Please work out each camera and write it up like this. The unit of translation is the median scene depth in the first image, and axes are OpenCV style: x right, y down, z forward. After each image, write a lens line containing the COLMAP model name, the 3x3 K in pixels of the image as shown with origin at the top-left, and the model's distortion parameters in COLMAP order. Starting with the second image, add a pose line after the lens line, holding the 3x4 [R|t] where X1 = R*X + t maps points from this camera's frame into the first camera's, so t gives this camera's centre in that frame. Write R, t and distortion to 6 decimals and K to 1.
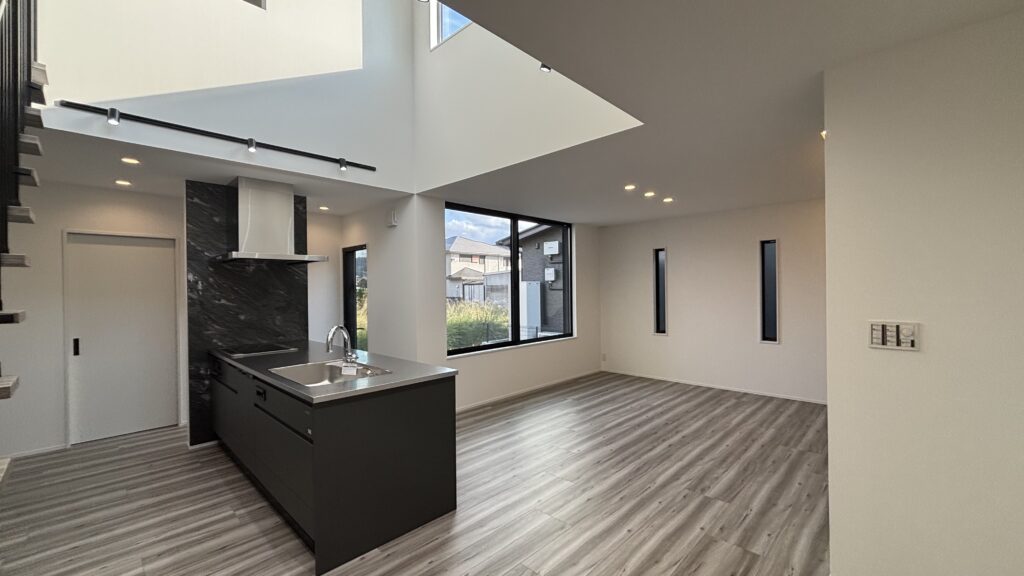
lens RADIAL K [[415.6, 0, 512.0], [0, 415.6, 288.0], [0, 0, 1]] dist [0.023709, -0.006985]
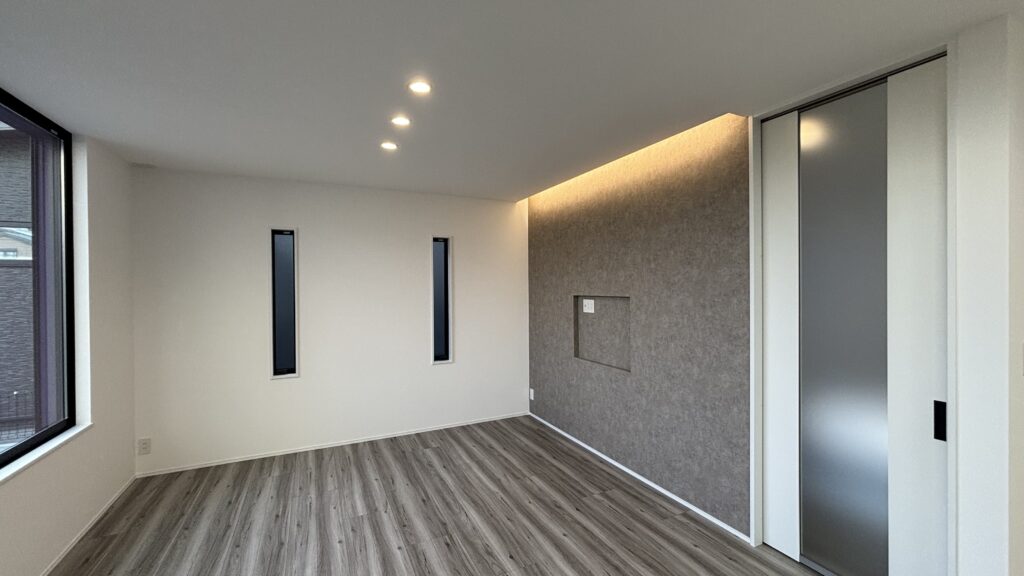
lens RADIAL K [[418.3, 0, 512.0], [0, 418.3, 288.0], [0, 0, 1]] dist [0.000032, 0.000116]
pose [[0.346856, 0.001484, 0.937917, -0.124832], [0.004059, 0.999987, -0.003083, -0.015002], [-0.937910, 0.004876, 0.346846, 0.740334]]
